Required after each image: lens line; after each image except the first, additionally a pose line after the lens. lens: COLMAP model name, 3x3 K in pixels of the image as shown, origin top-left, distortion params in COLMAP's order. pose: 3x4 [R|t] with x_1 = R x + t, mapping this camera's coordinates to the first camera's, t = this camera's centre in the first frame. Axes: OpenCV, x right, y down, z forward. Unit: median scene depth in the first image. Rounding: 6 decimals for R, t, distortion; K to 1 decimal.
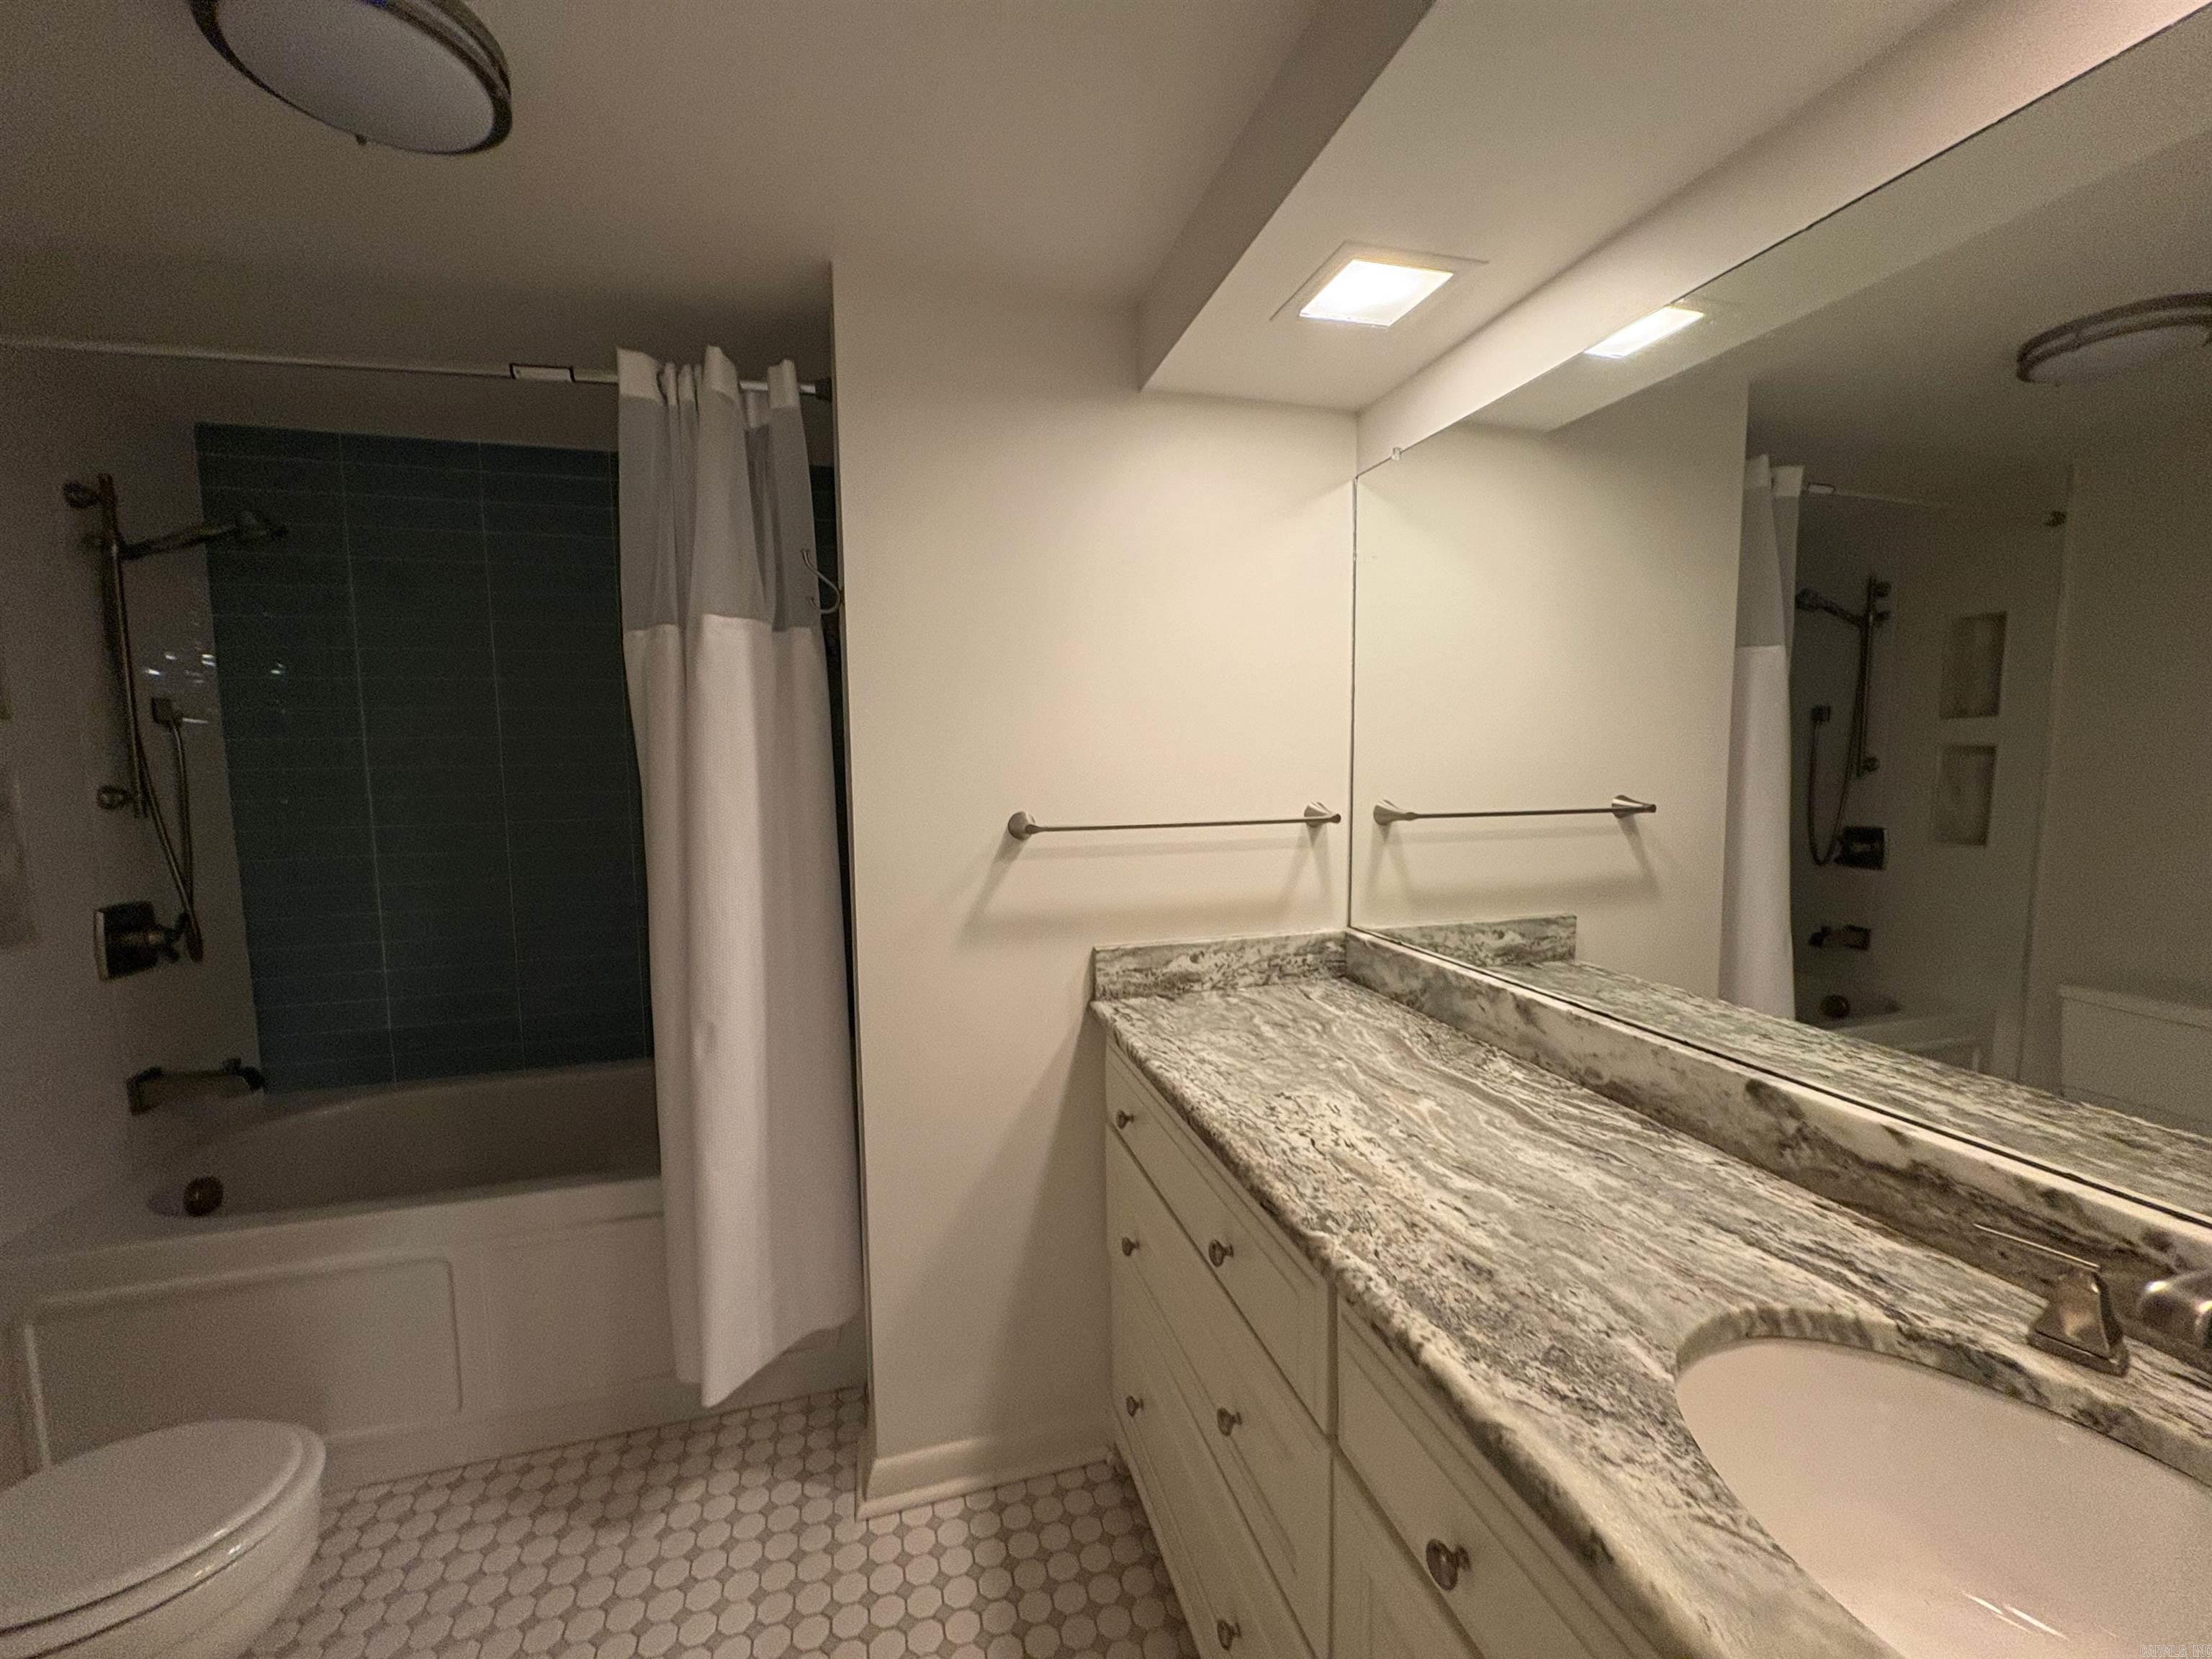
lens RADIAL K [[882.7, 0, 1103.5], [0, 882.7, 827.4], [0, 0, 1]] dist [0.000753, -0.000070]
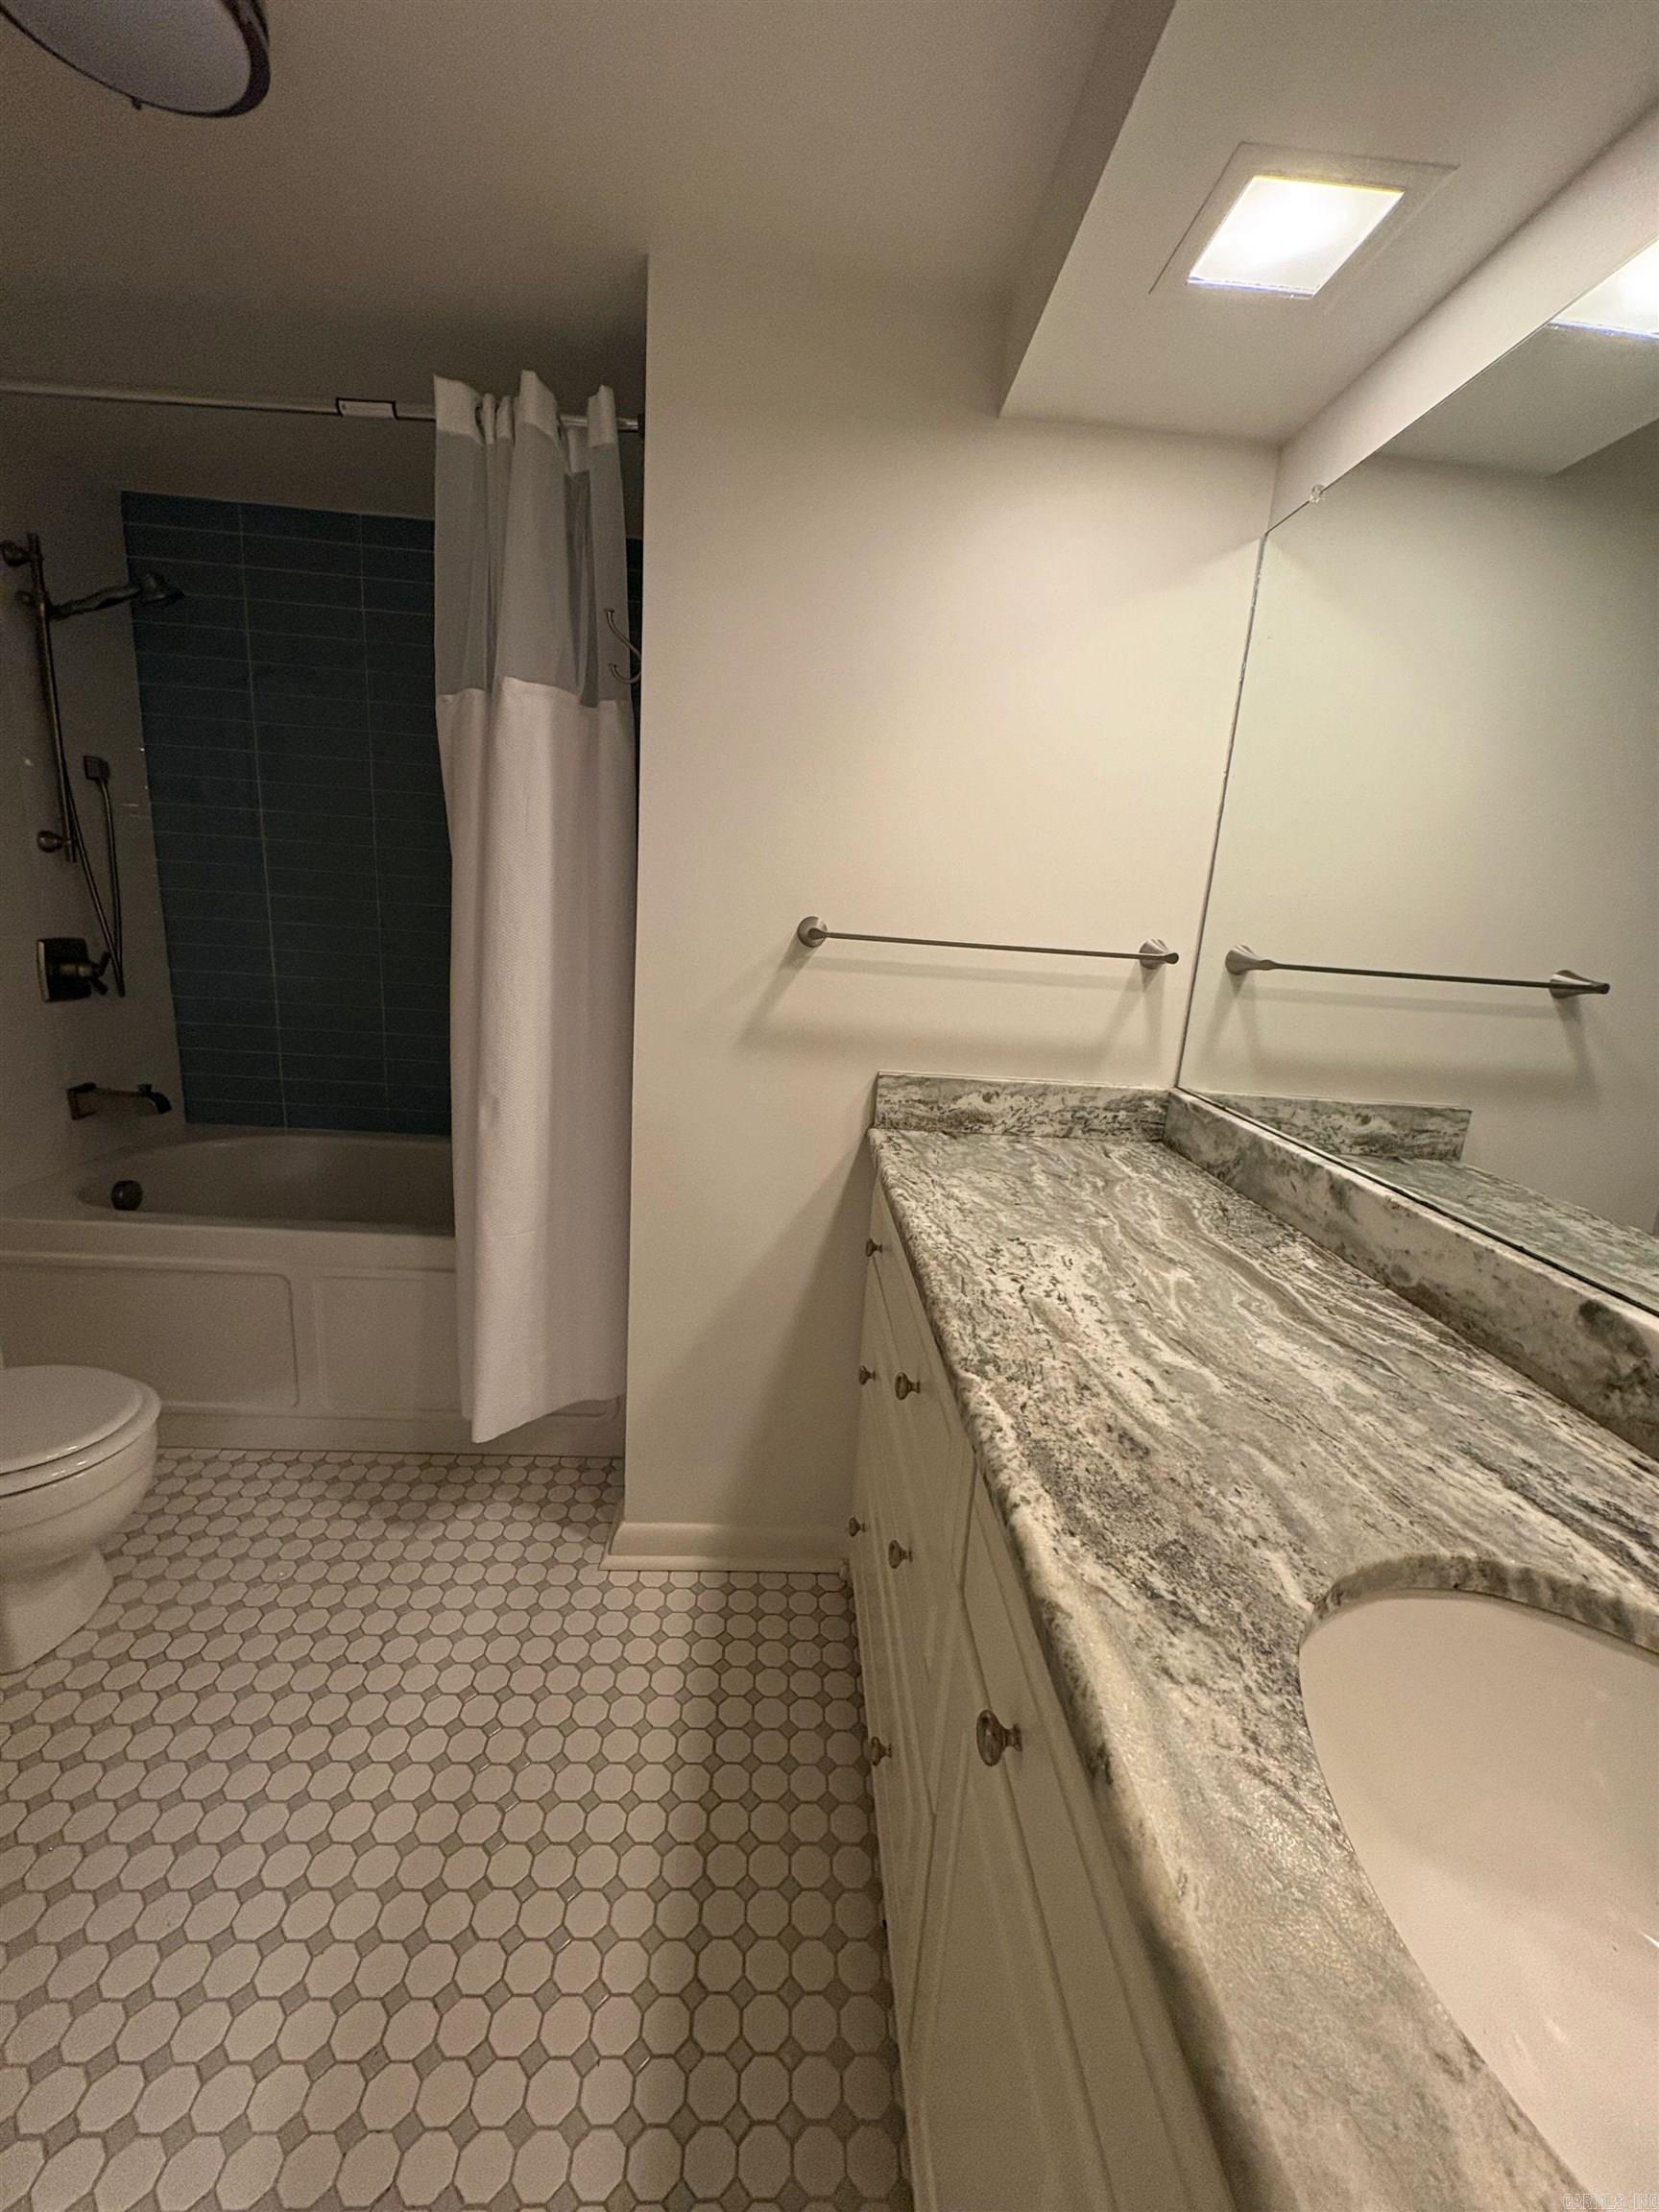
lens RADIAL K [[882.7, 0, 828.0], [0, 882.7, 1105.3], [0, 0, 1]] dist [0.000753, -0.000070]
pose [[0.972269, 0.125710, -0.197204, 0.135931], [-0.098466, 0.984903, 0.142373, 0.045789], [0.212124, -0.119007, 0.969969, 0.081076]]
